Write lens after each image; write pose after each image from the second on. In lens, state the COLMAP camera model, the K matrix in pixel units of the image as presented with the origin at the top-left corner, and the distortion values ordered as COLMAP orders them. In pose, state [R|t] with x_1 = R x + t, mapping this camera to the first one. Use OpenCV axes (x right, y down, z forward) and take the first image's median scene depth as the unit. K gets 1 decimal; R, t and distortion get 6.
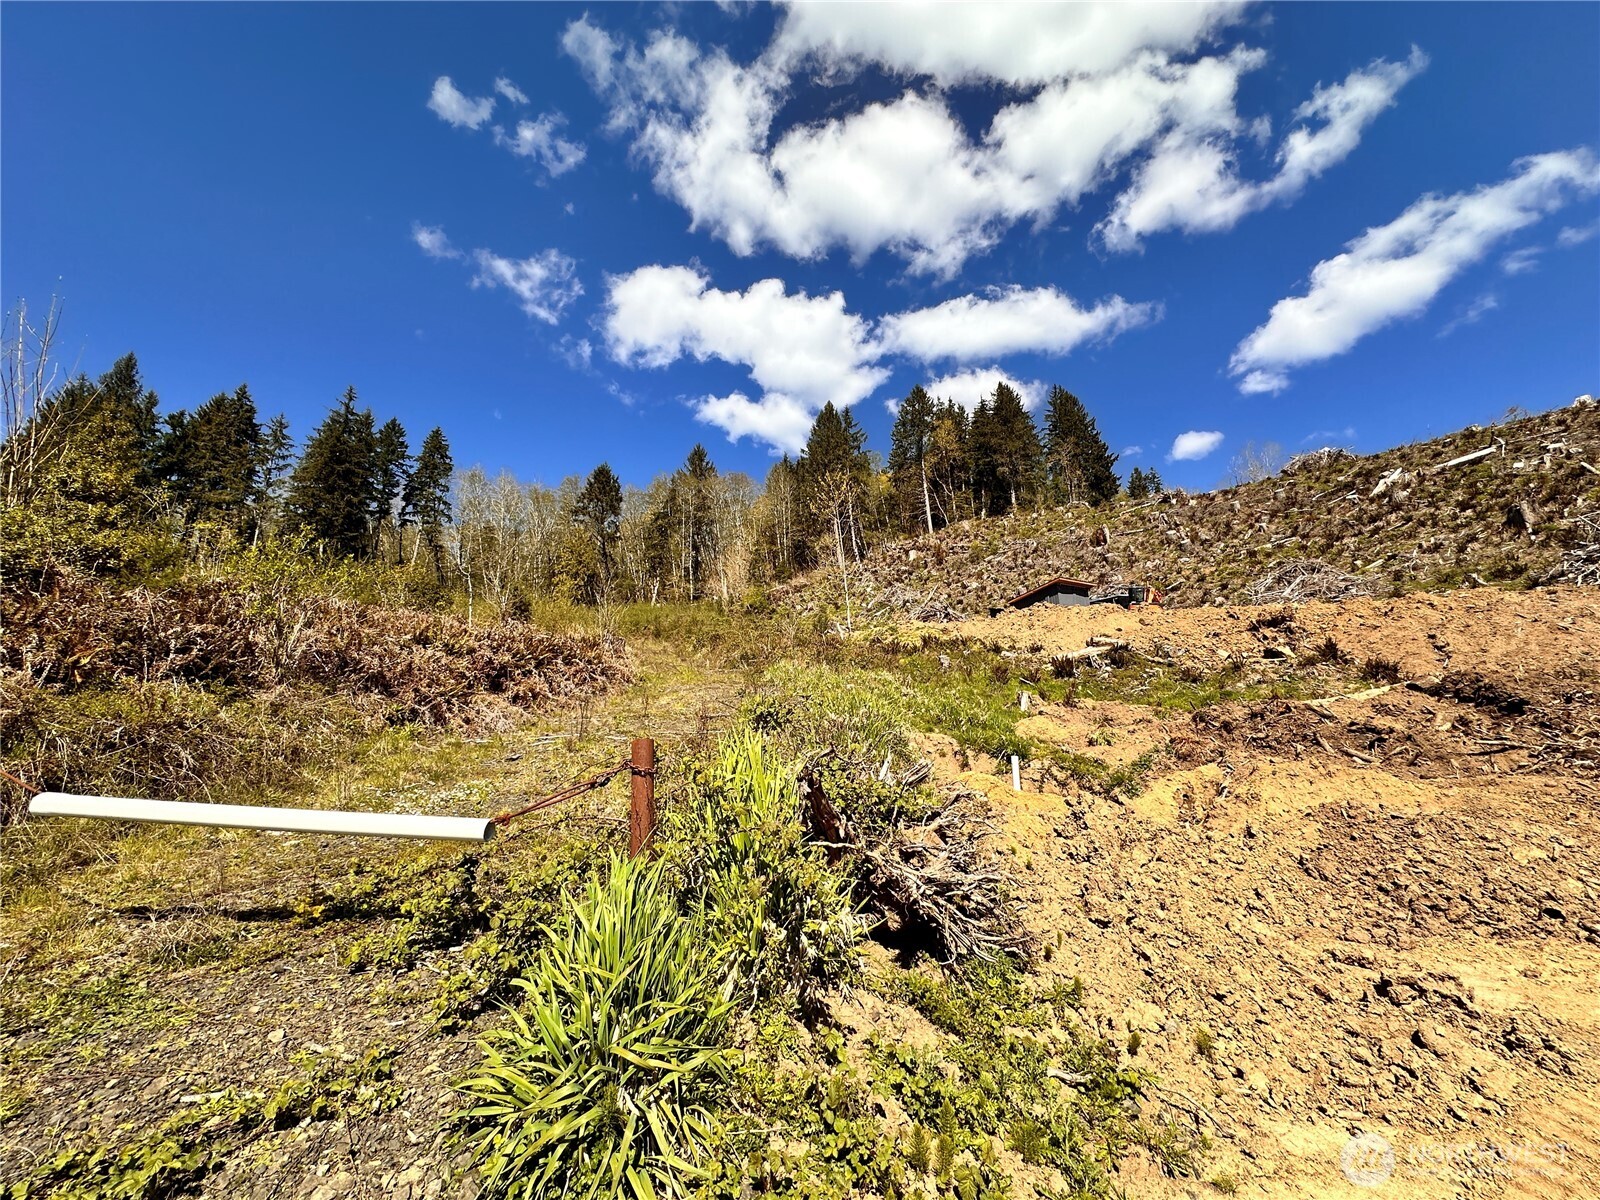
lens RADIAL K [[641.0, 0, 801.8], [0, 641.0, 601.0], [0, 0, 1]] dist [-0.004163, 0.000384]
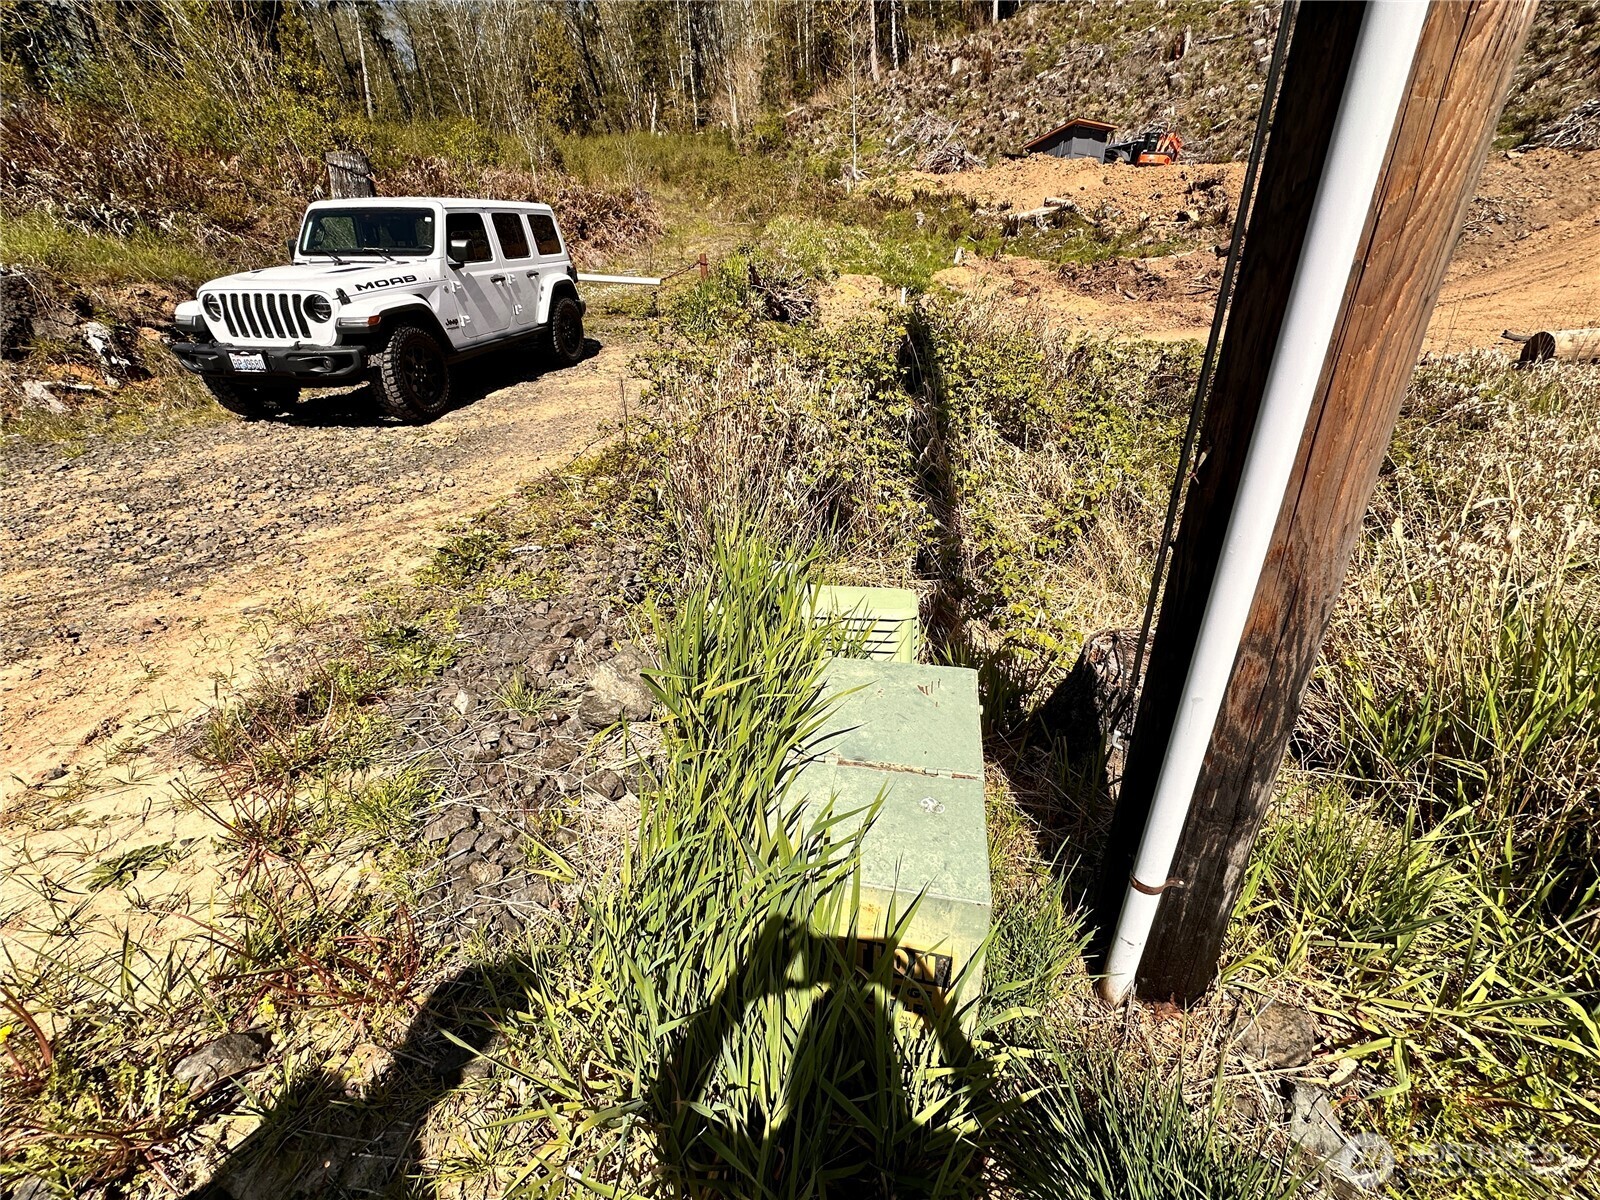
lens RADIAL K [[641.0, 0, 799.9], [0, 641.0, 602.7], [0, 0, 1]] dist [-0.004163, 0.000384]
pose [[0.999144, 0.032856, -0.025131, 0.016487], [-0.011133, 0.798715, 0.601607, -0.014095], [0.039839, -0.600812, 0.798397, -0.112362]]
